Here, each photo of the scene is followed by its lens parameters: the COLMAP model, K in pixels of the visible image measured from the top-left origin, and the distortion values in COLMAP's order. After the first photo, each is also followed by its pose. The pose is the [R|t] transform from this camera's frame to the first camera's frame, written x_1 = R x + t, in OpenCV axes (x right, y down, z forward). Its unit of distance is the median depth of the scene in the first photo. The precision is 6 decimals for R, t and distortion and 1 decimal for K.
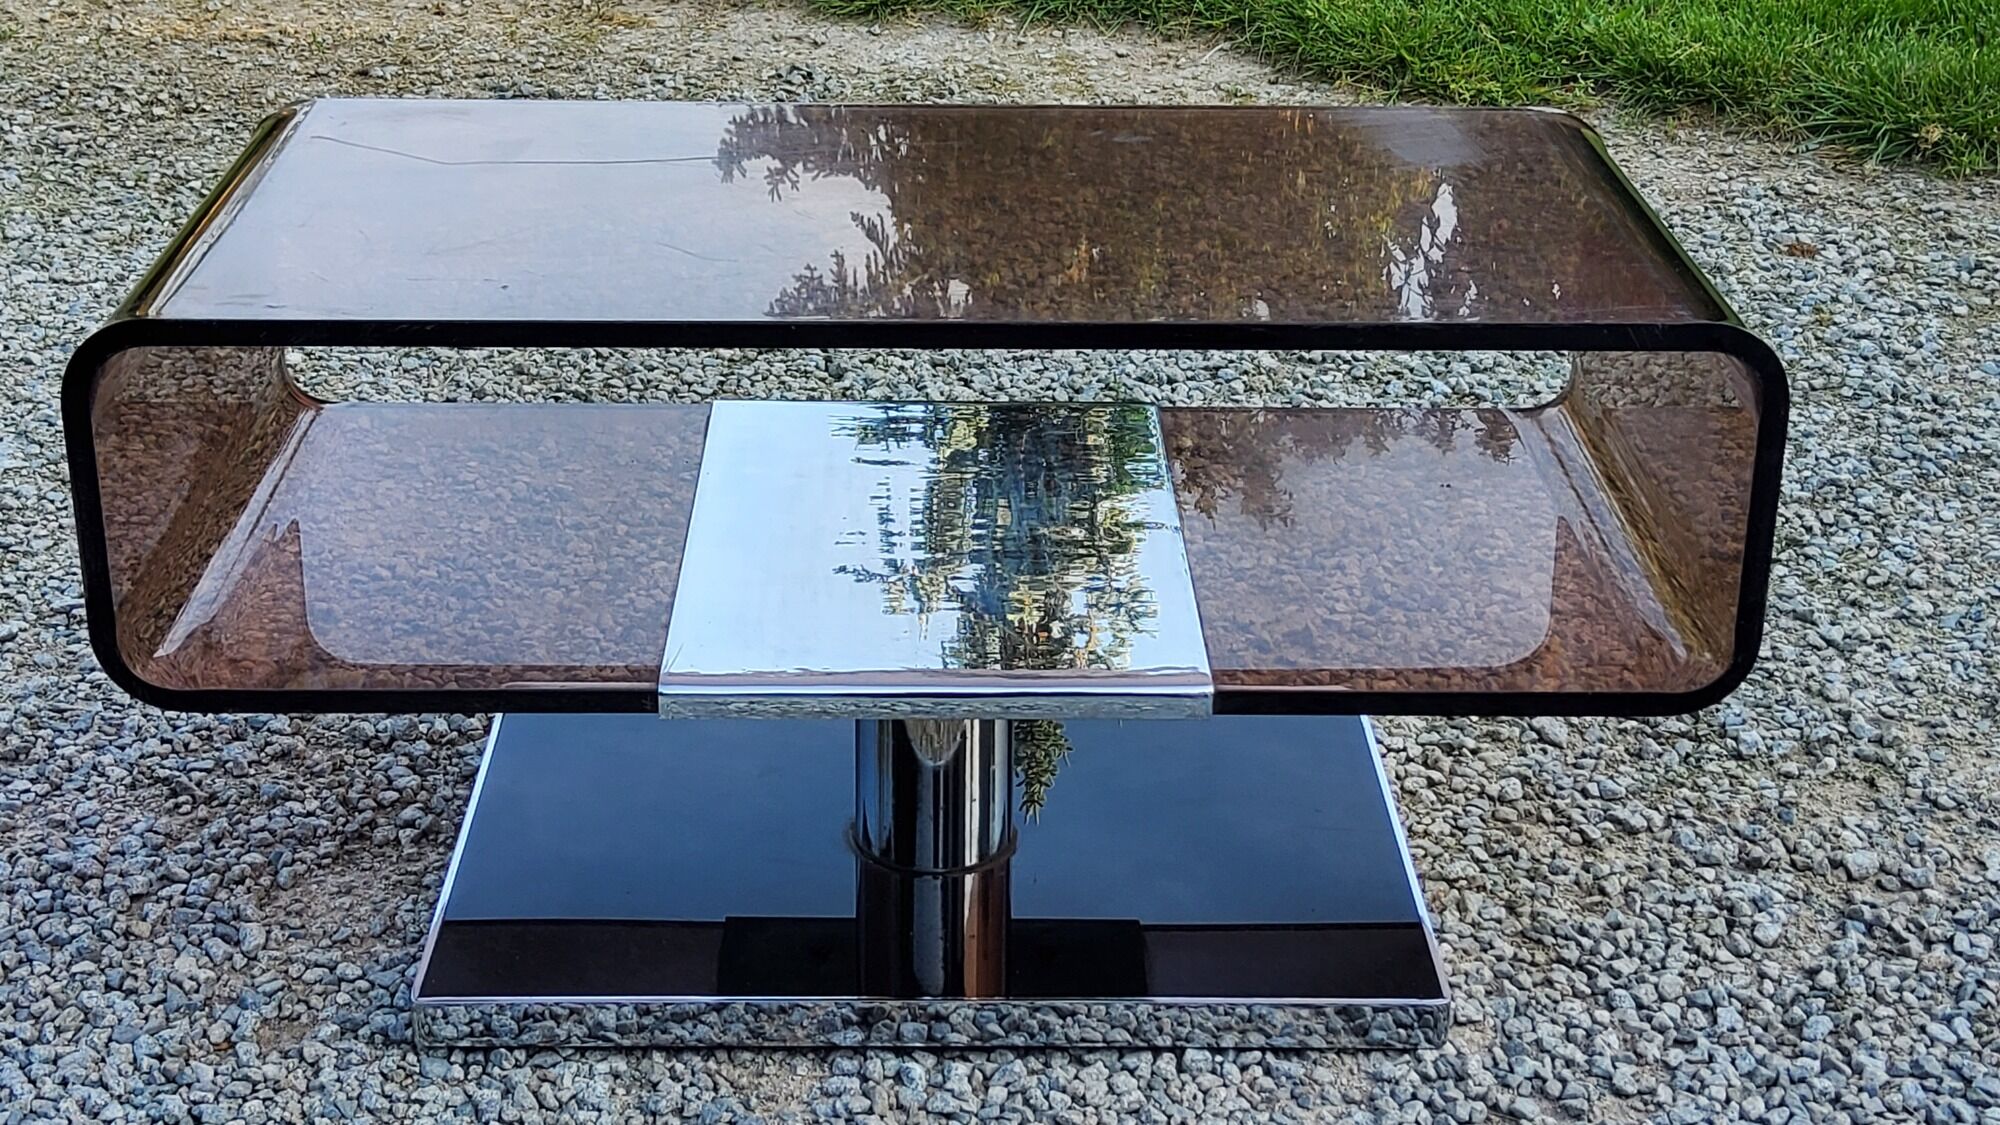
lens RADIAL K [[2951.6, 0, 977.5], [0, 2951.6, 556.7], [0, 0, 1]] dist [0.091141, 0.000000]
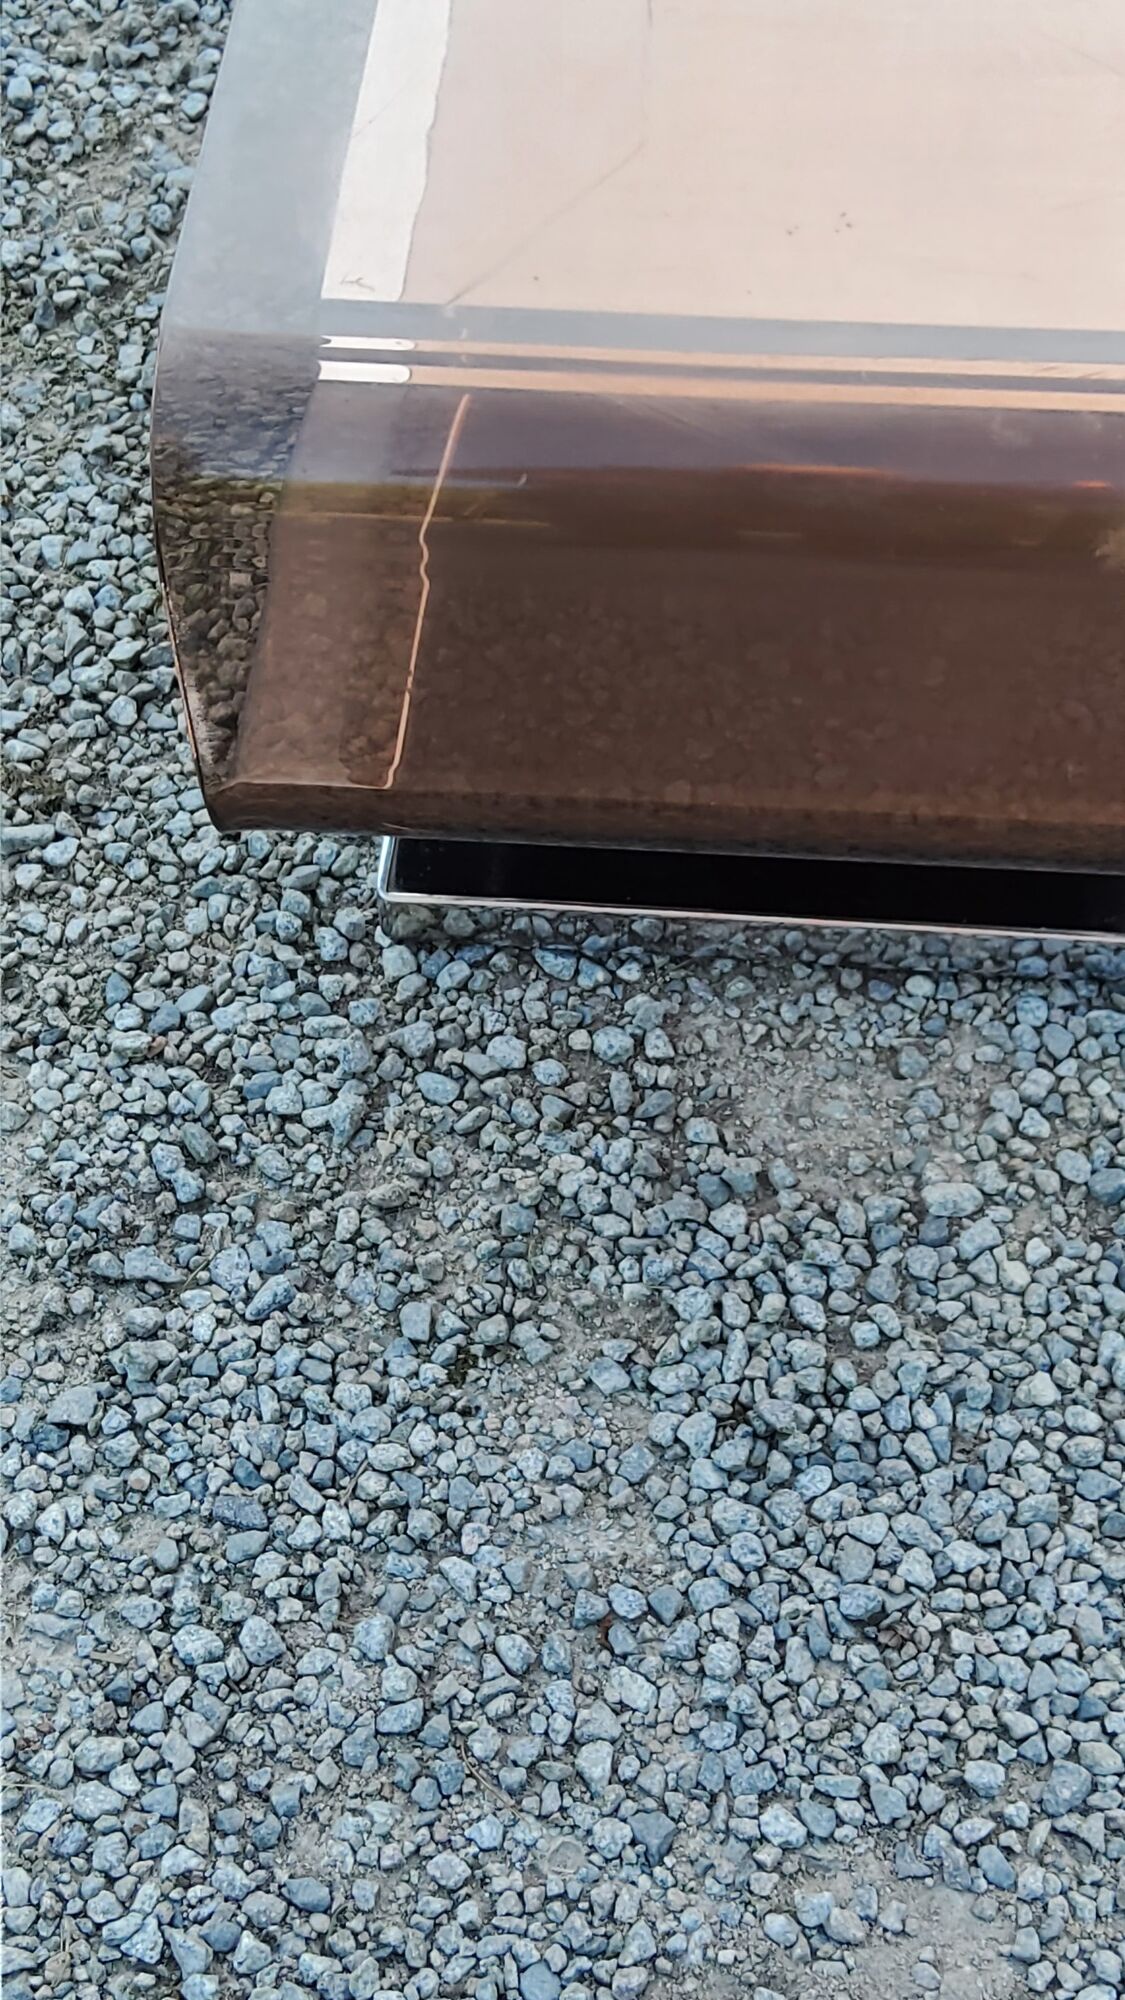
lens RADIAL K [[2951.6, 0, 564.0], [0, 2951.6, 998.2], [0, 0, 1]] dist [0.091141, 0.000000]
pose [[0.103974, -0.799053, 0.592203, -0.629887], [0.404134, 0.578001, 0.708936, -0.433026], [-0.908771, 0.165619, 0.383022, 0.804934]]
